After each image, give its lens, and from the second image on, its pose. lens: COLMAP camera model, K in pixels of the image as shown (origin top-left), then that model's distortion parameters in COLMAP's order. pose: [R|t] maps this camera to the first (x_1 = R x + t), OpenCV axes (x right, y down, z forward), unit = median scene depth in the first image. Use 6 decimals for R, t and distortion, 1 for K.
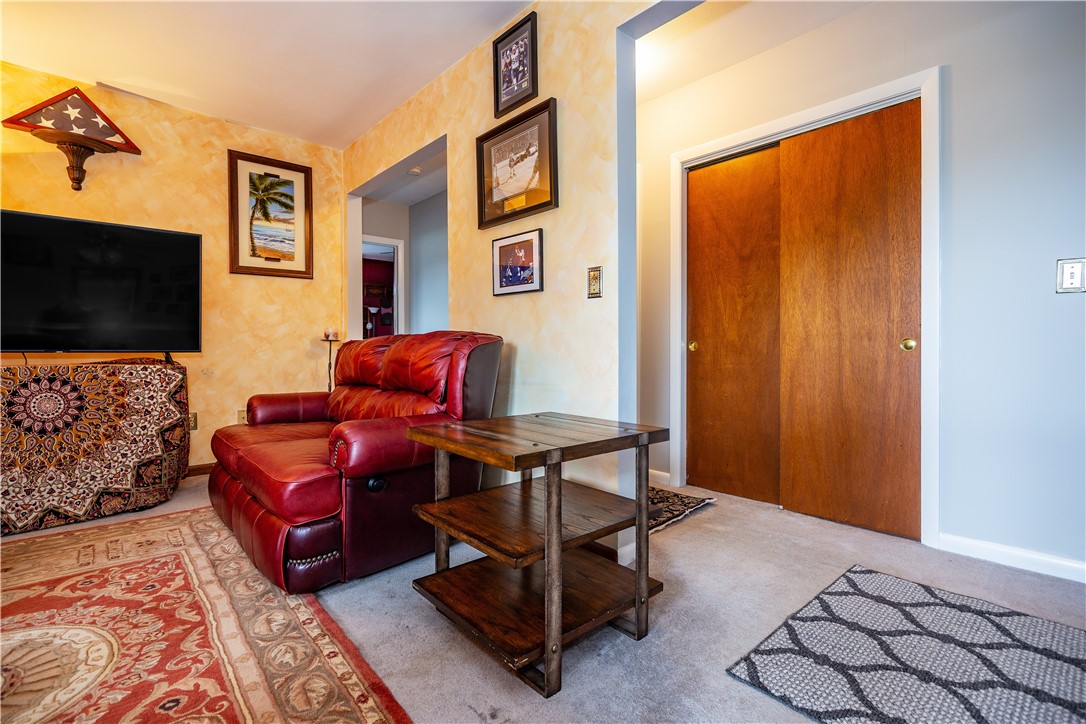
lens RADIAL K [[502.5, 0, 532.5], [0, 502.5, 349.7], [0, 0, 1]] dist [-0.009348, 0.005087]
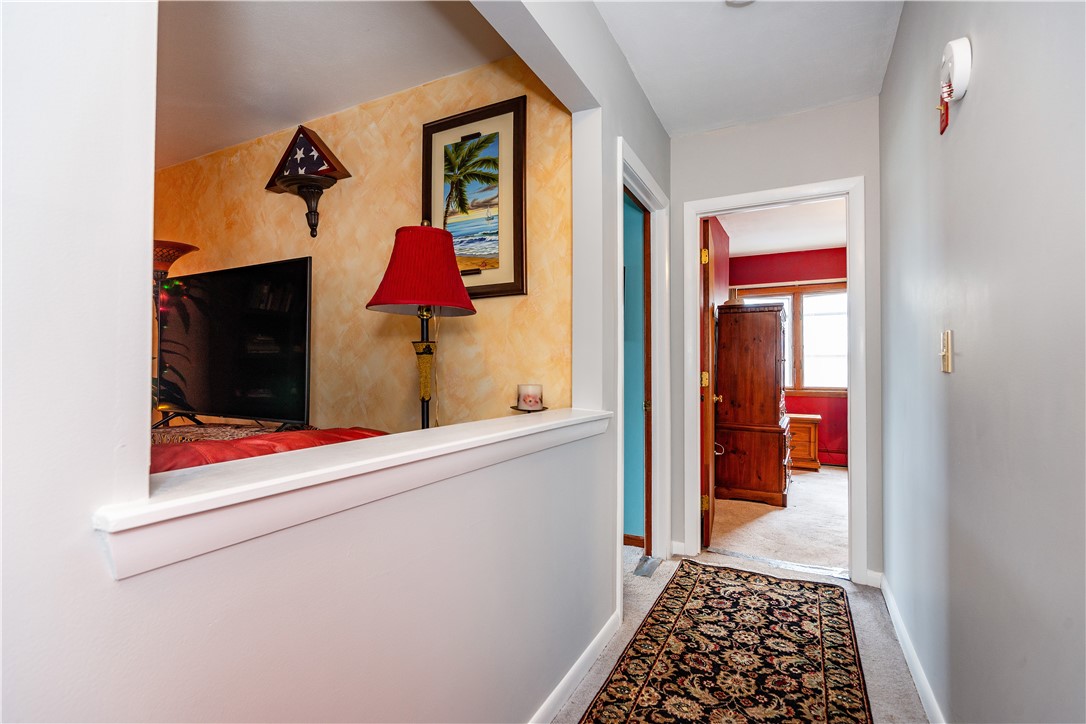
lens RADIAL K [[502.5, 0, 536.9], [0, 502.5, 369.5], [0, 0, 1]] dist [-0.009348, 0.005087]
pose [[0.362118, 0.000845, -0.932132, 0.125080], [-0.006562, 0.999977, -0.001643, -0.084665], [0.932109, 0.006711, 0.362115, 1.206114]]
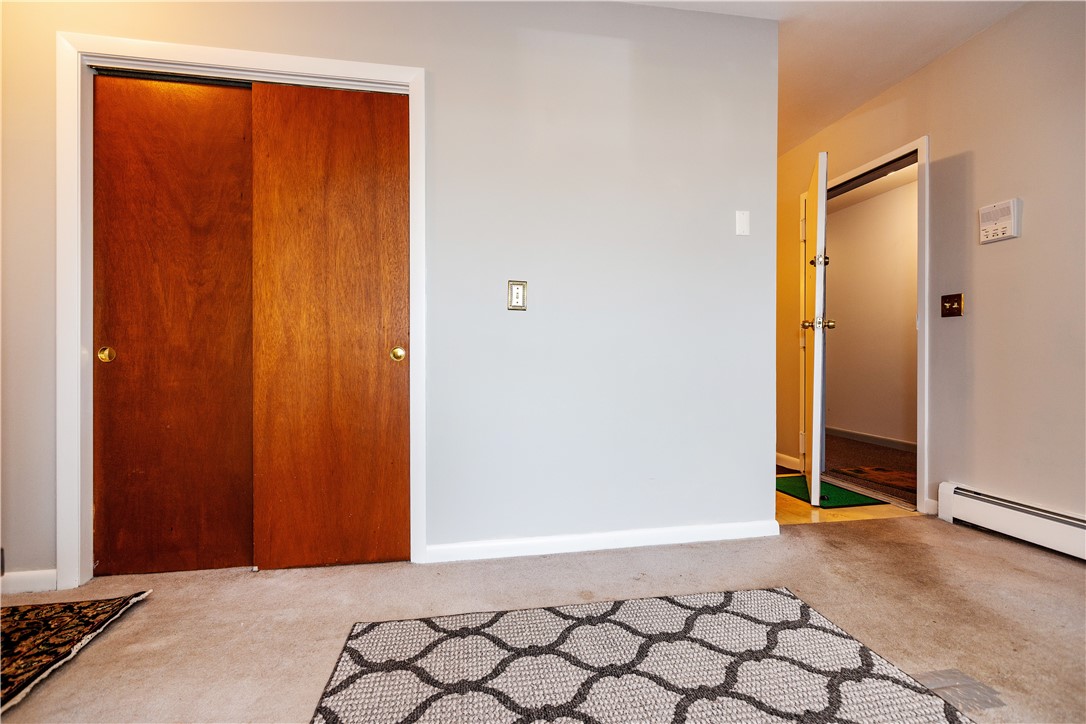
lens RADIAL K [[502.5, 0, 562.8], [0, 502.5, 357.7], [0, 0, 1]] dist [-0.009348, 0.005087]
pose [[0.515490, -0.002903, 0.856891, 0.089596], [0.002719, 0.999995, 0.001752, -0.003140], [-0.856891, 0.001427, 0.515495, 0.215090]]
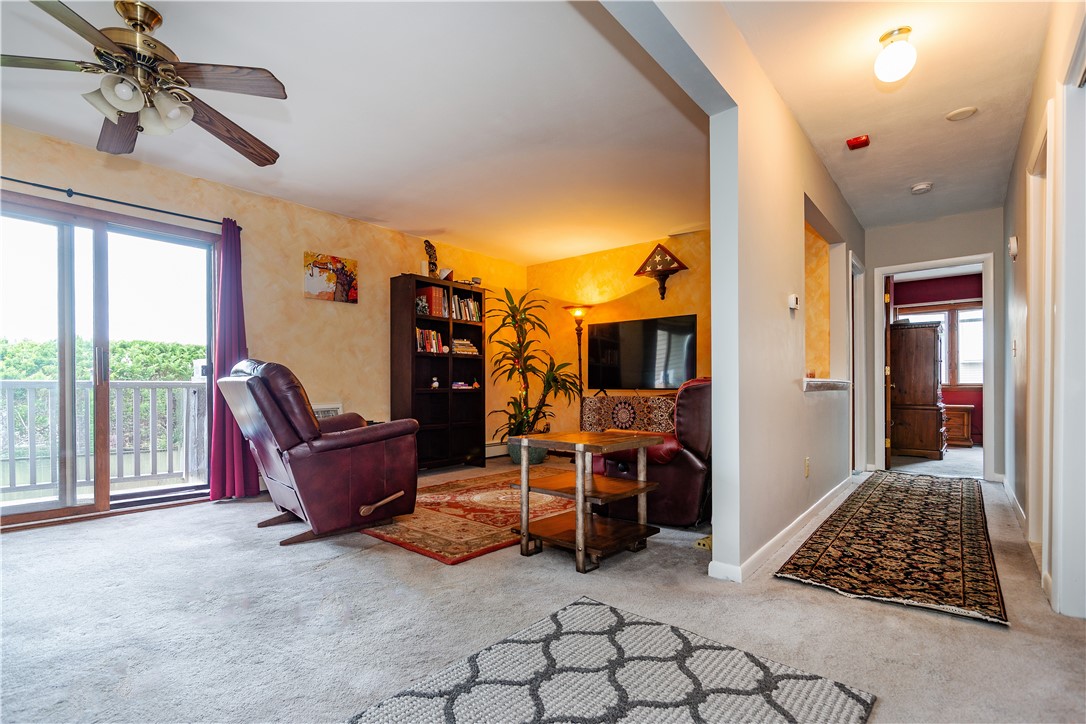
lens RADIAL K [[502.5, 0, 528.3], [0, 502.5, 395.6], [0, 0, 1]] dist [-0.009348, 0.005087]
pose [[0.140920, 0.018848, -0.989841, 0.945205], [0.002452, 0.999809, 0.019386, -0.010003], [0.990018, -0.005159, 0.140847, 0.302598]]
